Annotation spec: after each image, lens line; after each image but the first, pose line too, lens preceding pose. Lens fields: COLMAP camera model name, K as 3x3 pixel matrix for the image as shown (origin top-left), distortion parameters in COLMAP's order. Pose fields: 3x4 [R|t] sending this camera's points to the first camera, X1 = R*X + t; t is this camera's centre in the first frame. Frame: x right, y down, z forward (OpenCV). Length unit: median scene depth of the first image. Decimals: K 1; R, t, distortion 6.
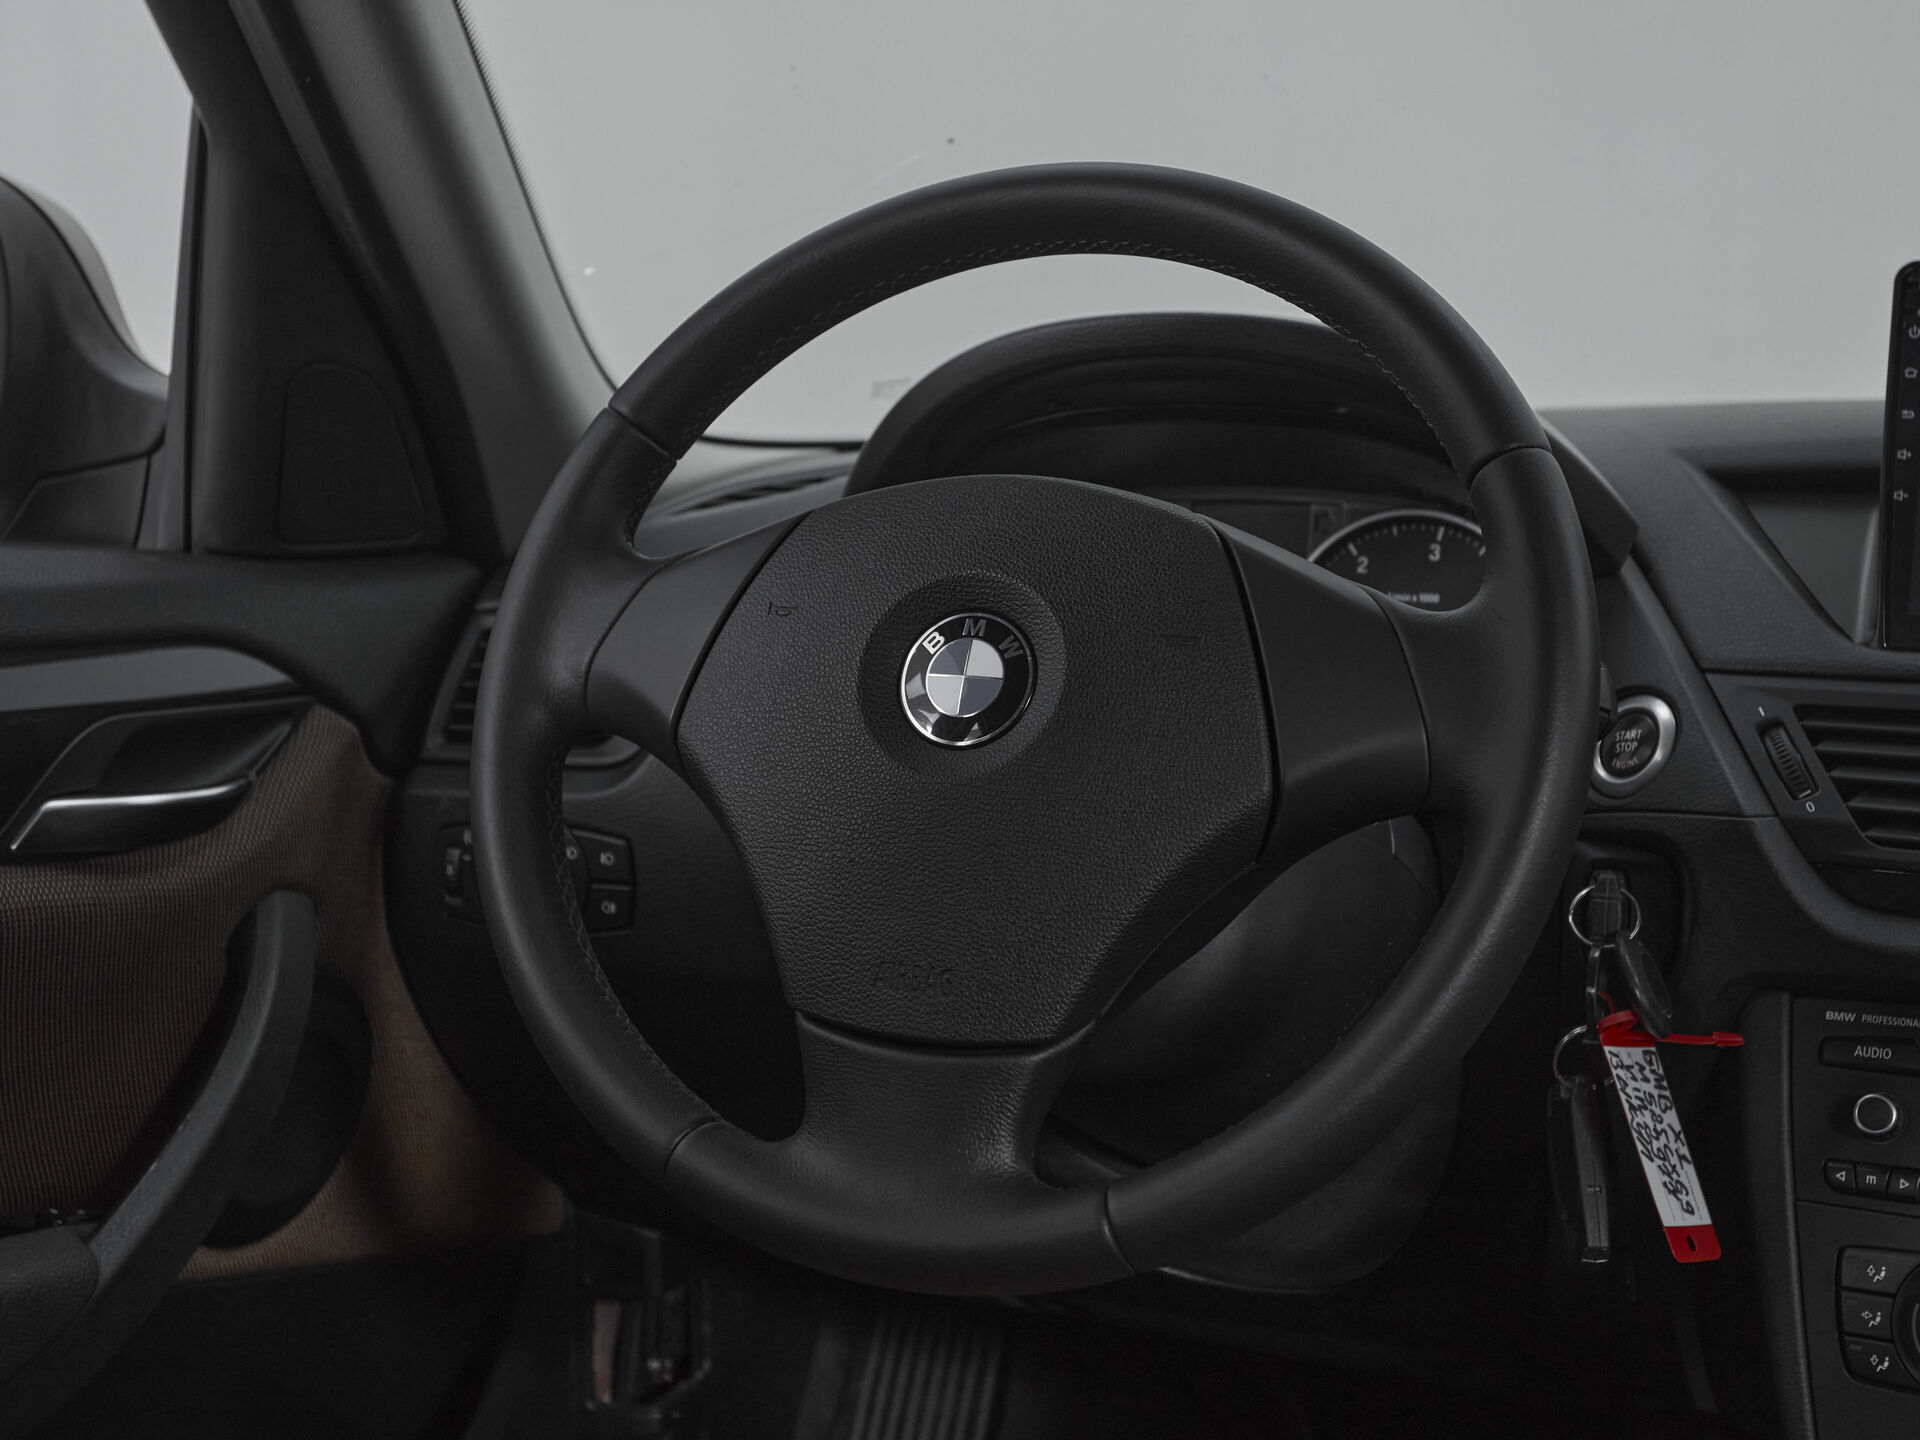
lens RADIAL K [[2791.2, 0, 963.1], [0, 2791.2, 682.8], [0, 0, 1]] dist [0.001670, 0.127797]
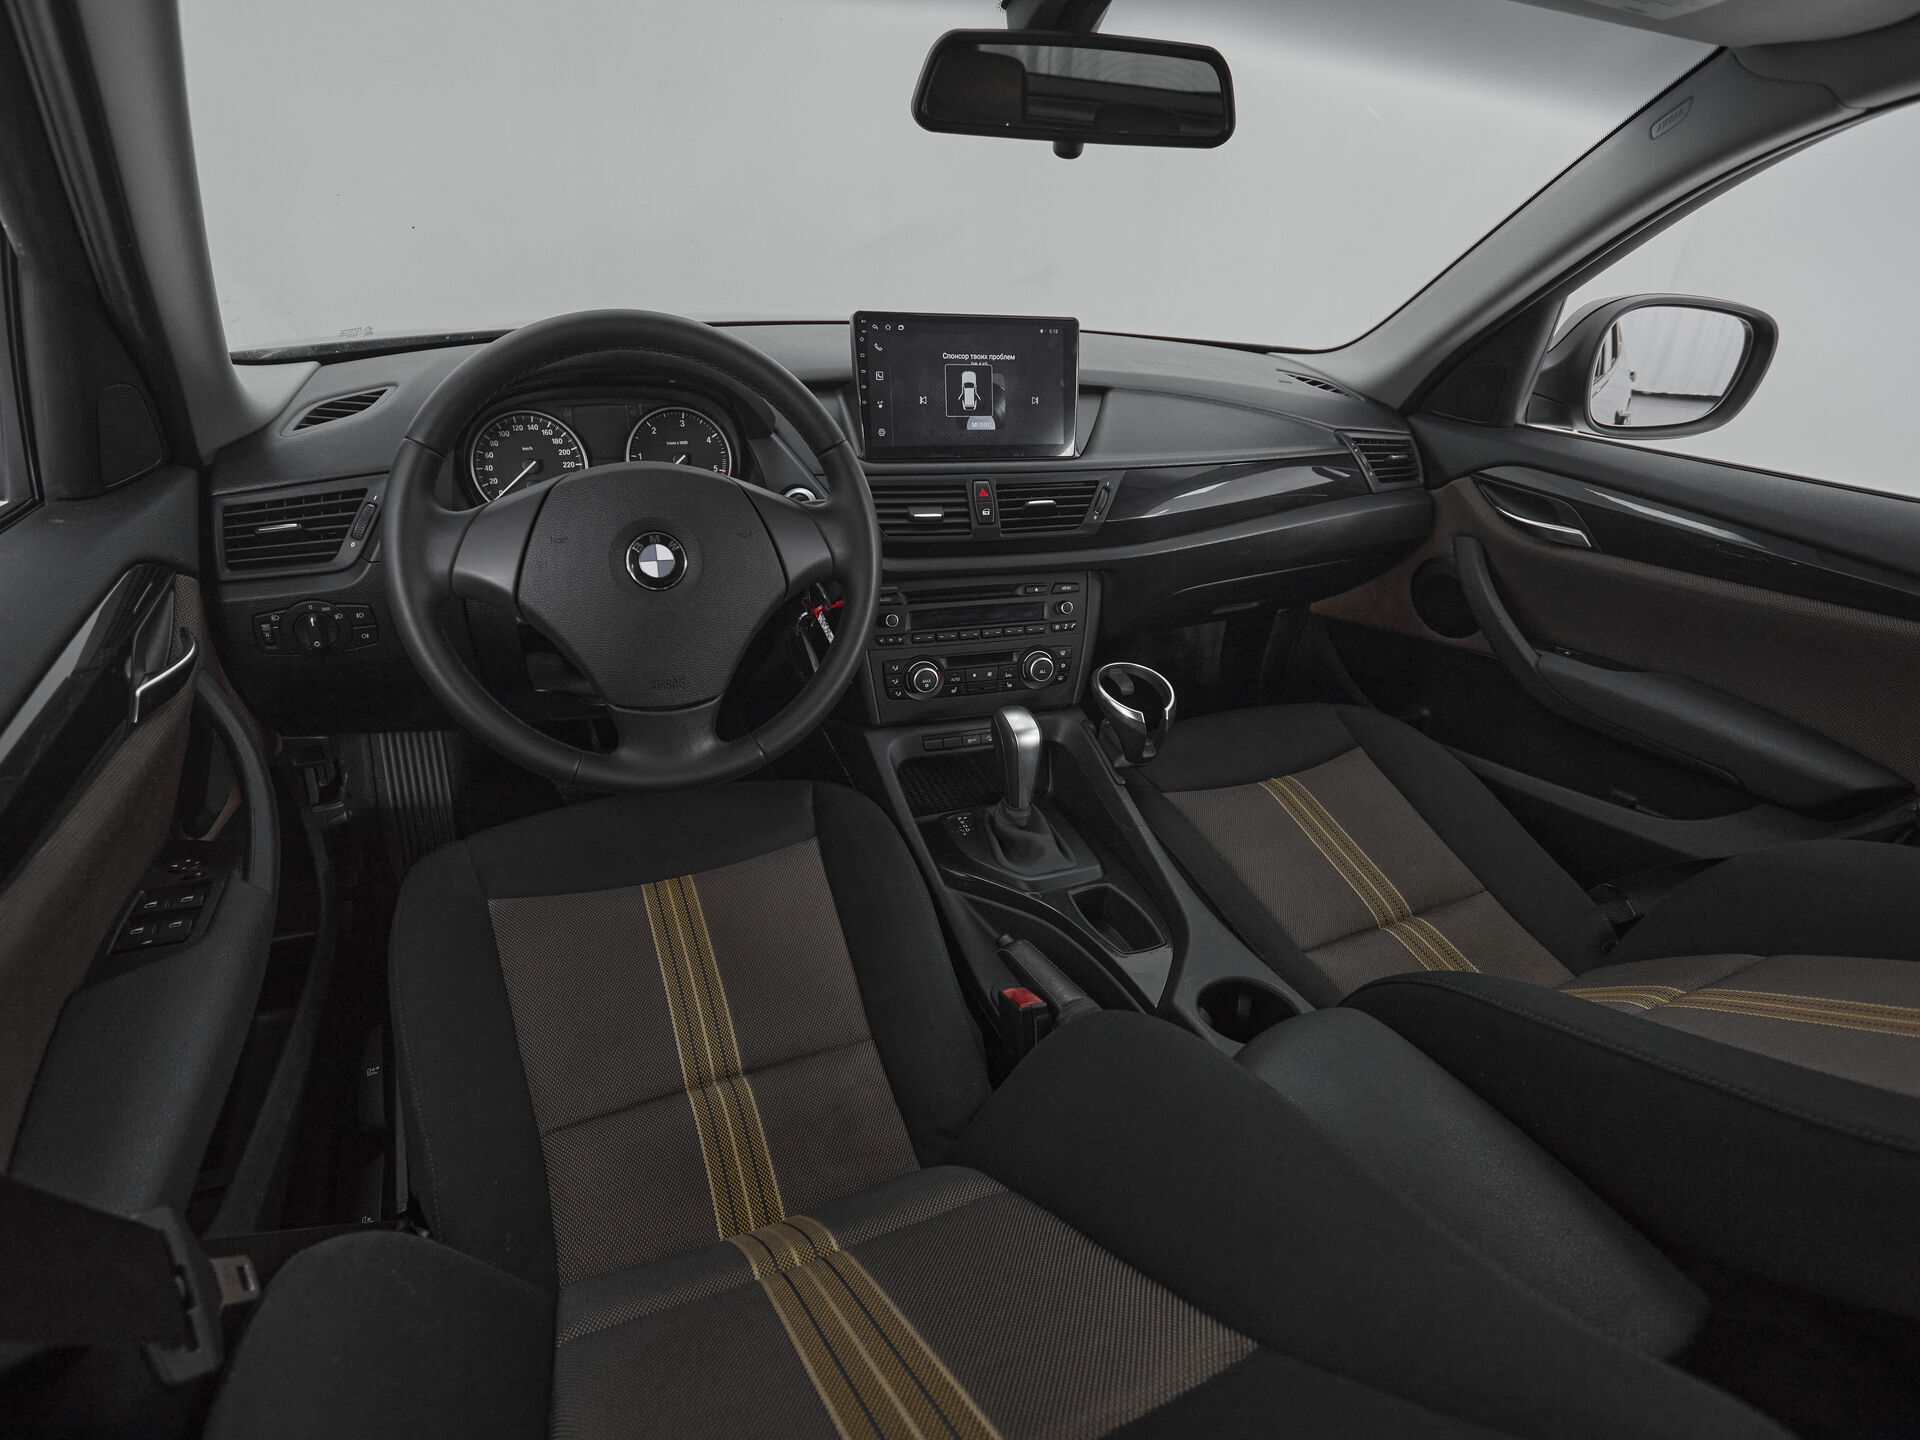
lens RADIAL K [[1019.3, 0, 960.0], [0, 1019.3, 720.0], [0, 0, 1]] dist [-0.001651, -0.000339]
pose [[0.714216, -0.300062, 0.632344, -0.369048], [0.008237, 0.906985, 0.421082, -0.221134], [-0.699877, -0.295534, 0.650255, 0.164869]]
